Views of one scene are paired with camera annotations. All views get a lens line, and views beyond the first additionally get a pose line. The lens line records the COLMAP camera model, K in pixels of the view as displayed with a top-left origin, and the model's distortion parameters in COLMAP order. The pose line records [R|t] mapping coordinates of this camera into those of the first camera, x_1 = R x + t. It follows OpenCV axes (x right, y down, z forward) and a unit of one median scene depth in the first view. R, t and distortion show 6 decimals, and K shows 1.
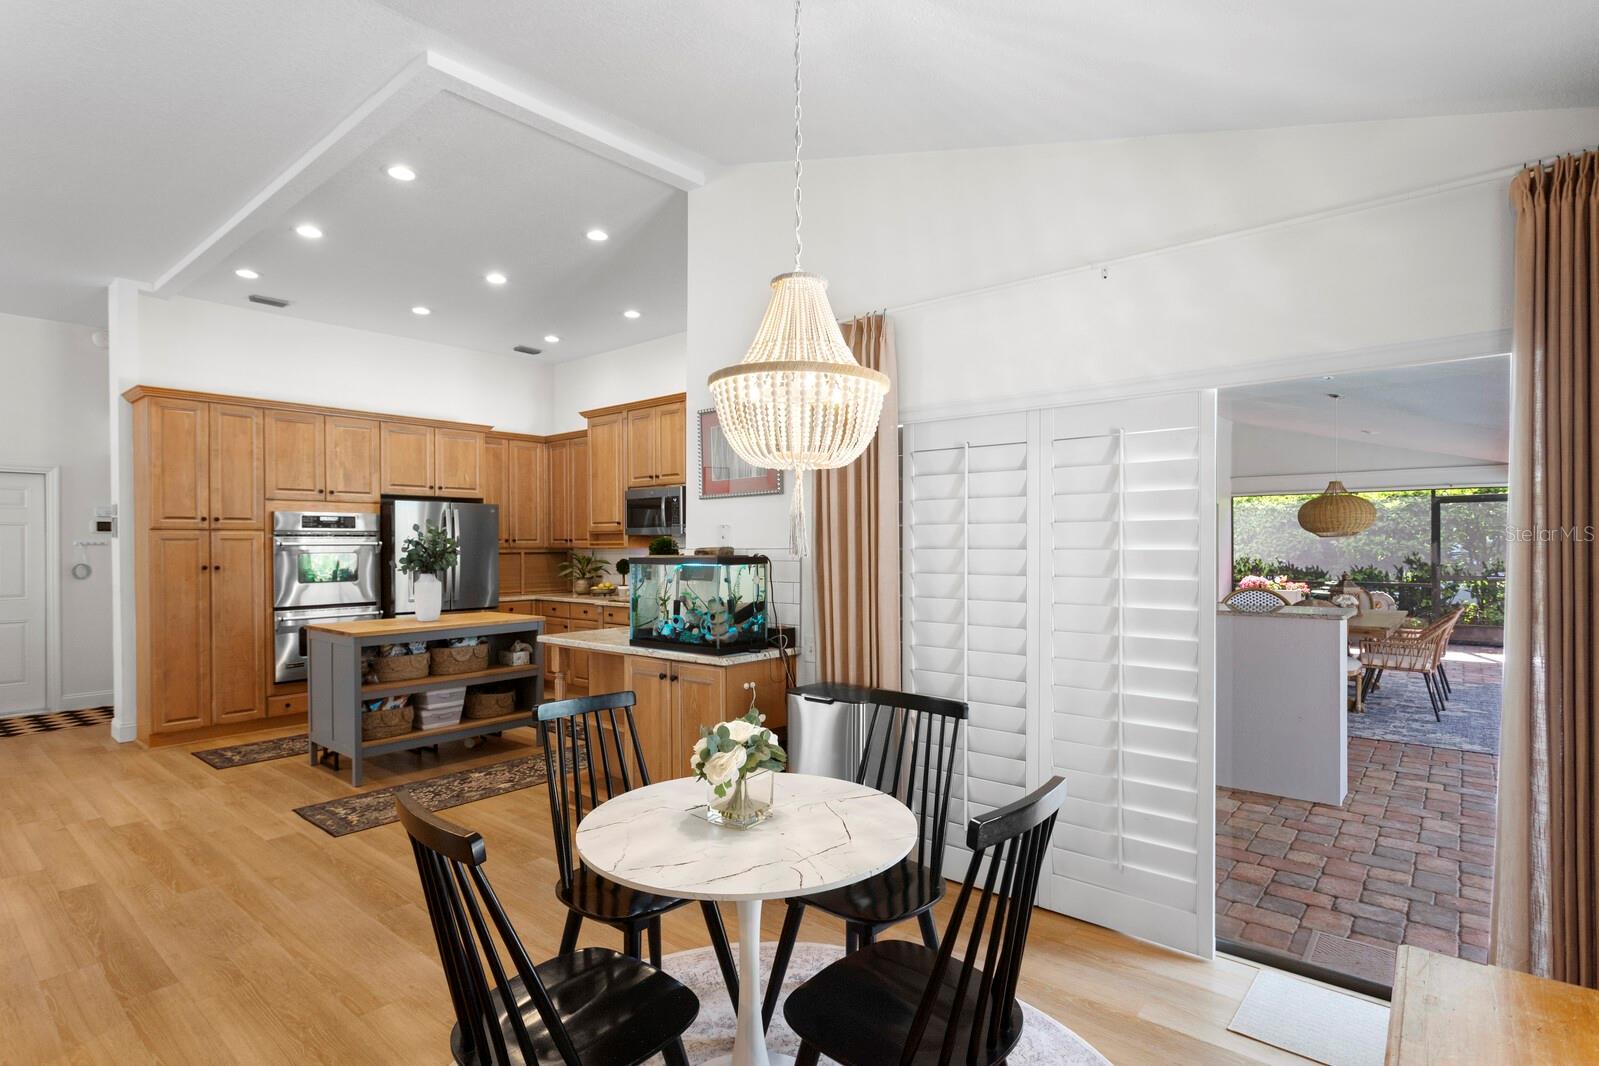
lens RADIAL K [[806.9, 0, 794.6], [0, 806.9, 547.3], [0, 0, 1]] dist [-0.000060, 0.000941]
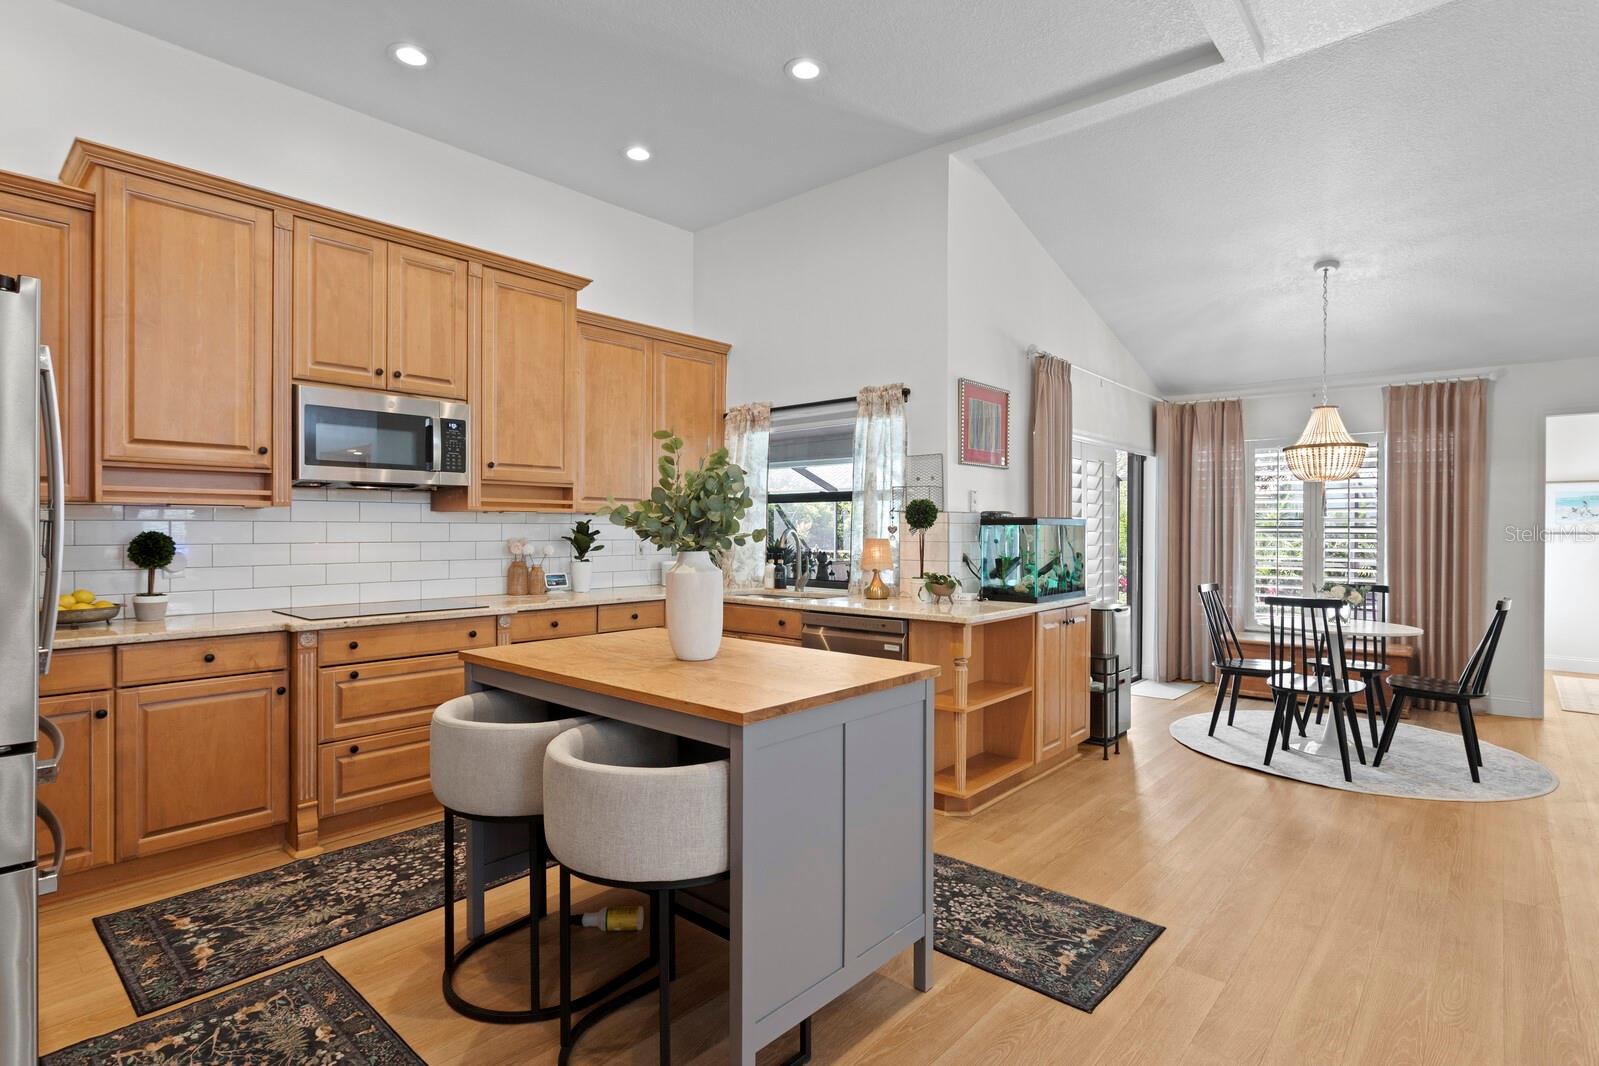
lens RADIAL K [[795.3, 0, 799.5], [0, 795.3, 533.0], [0, 0, 1]] dist [-0.033102, 0.024727]
pose [[0.010604, 0.002560, 0.999941, -0.806589], [0.000932, 0.999996, -0.002570, 0.021741], [-0.999943, 0.000959, 0.010601, 0.852364]]
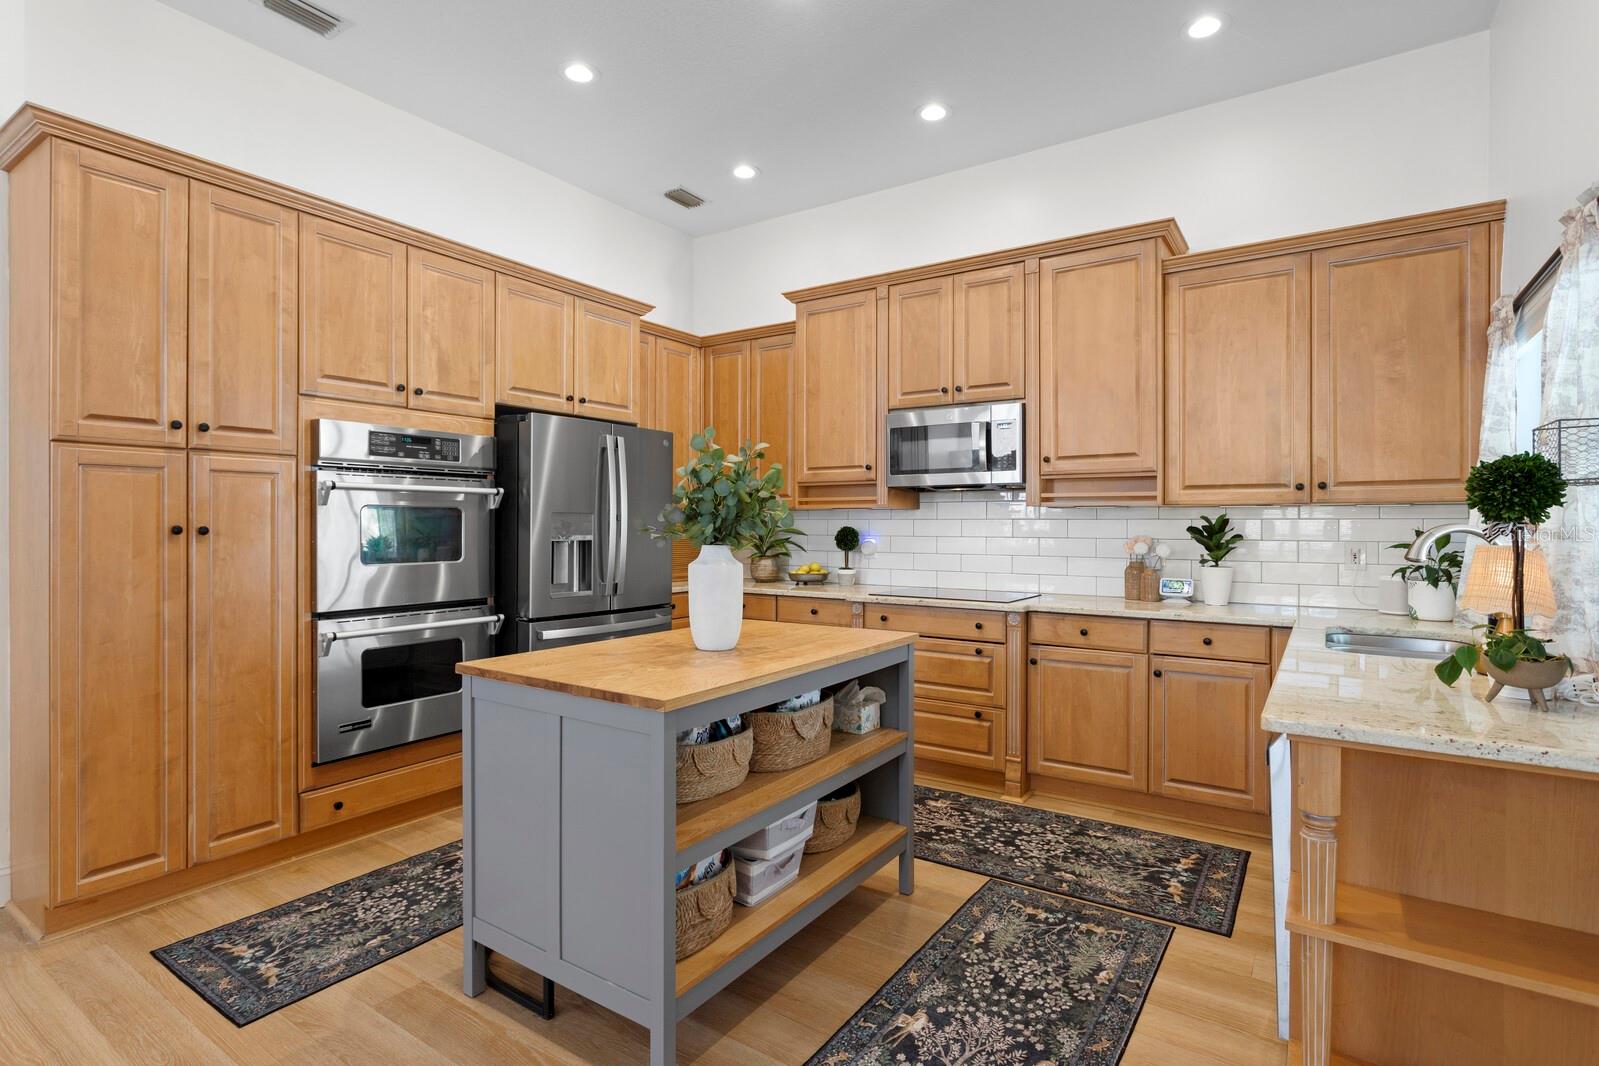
lens RADIAL K [[793.4, 0, 802.0], [0, 793.4, 525.3], [0, 0, 1]] dist [-0.015532, 0.006279]
pose [[0.993022, 0.009195, 0.117569, -0.416535], [-0.008910, 0.999956, -0.002949, 0.020207], [-0.117591, 0.001881, 0.993060, 0.495677]]
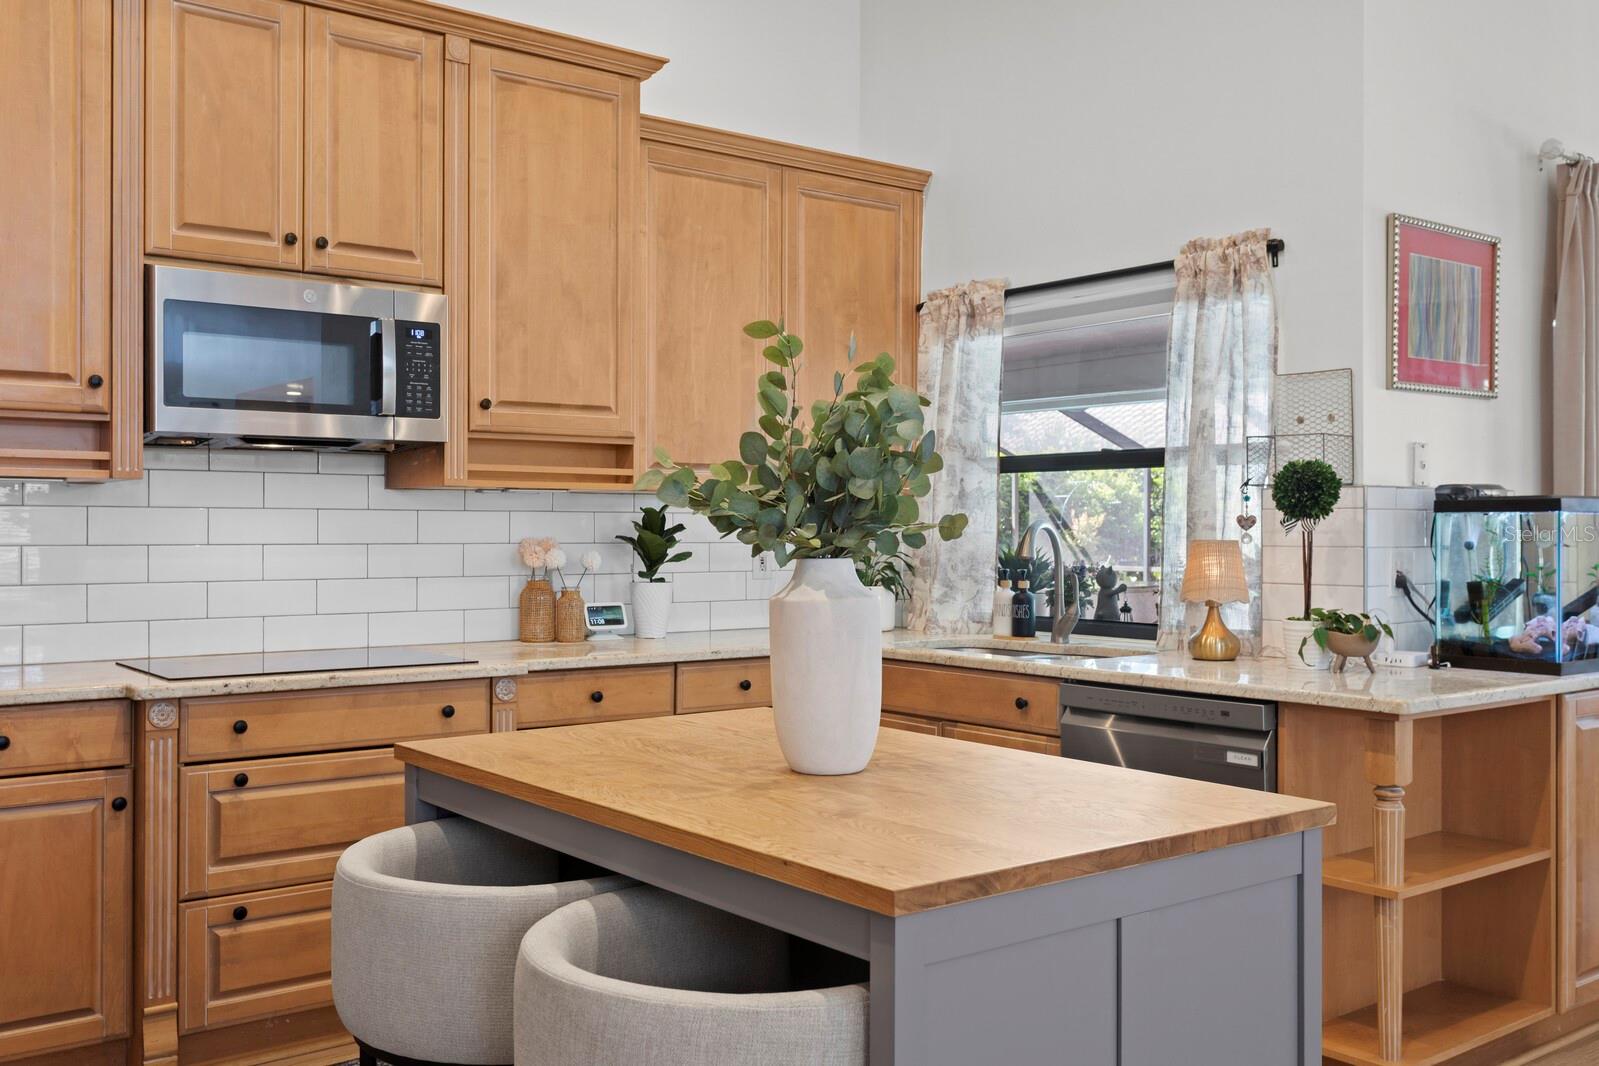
lens RADIAL K [[1455.4, 0, 797.3], [0, 1455.4, 528.7], [0, 0, 1]] dist [-0.000411, 0.004438]
pose [[0.202810, 0.007520, 0.979189, -0.772333], [-0.001197, 0.999972, -0.007432, 0.025061], [-0.979217, 0.000335, 0.202814, 0.841279]]
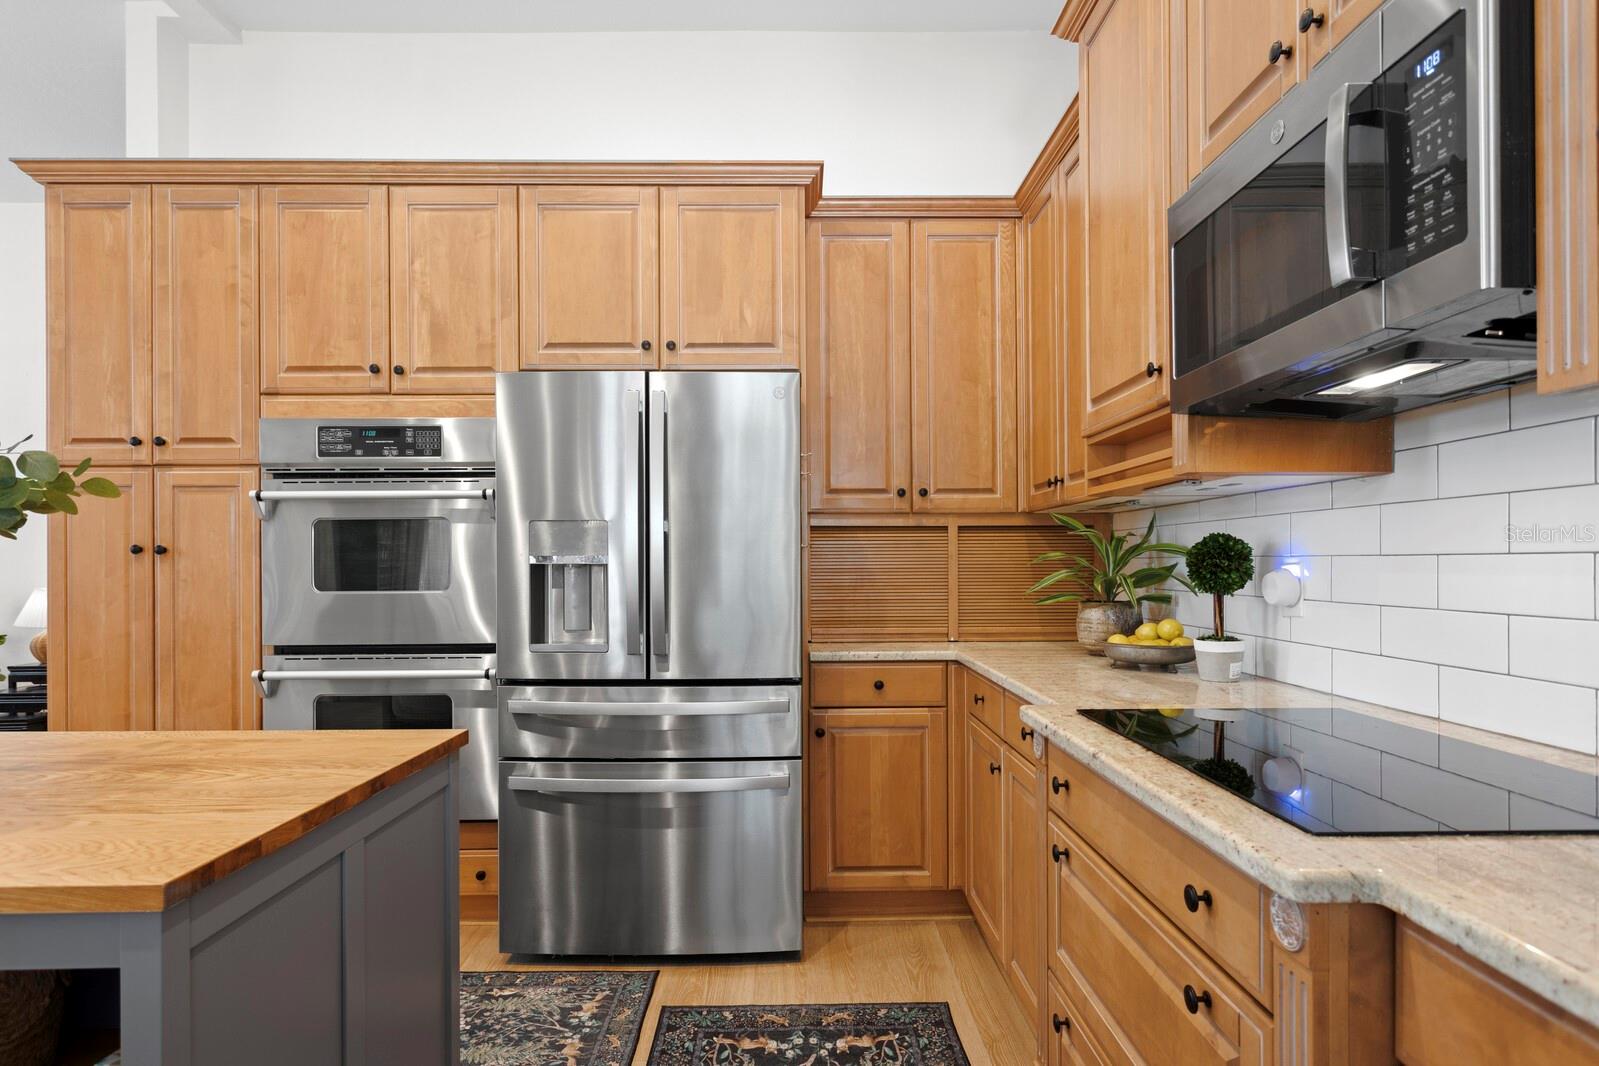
lens RADIAL K [[859.0, 0, 794.0], [0, 859.0, 564.7], [0, 0, 1]] dist [-0.001769, 0.000072]
pose [[0.658934, 0.005309, -0.752182, -0.124249], [-0.001509, 0.999982, 0.005737, 0.029834], [0.752199, -0.002645, 0.658930, 0.935723]]
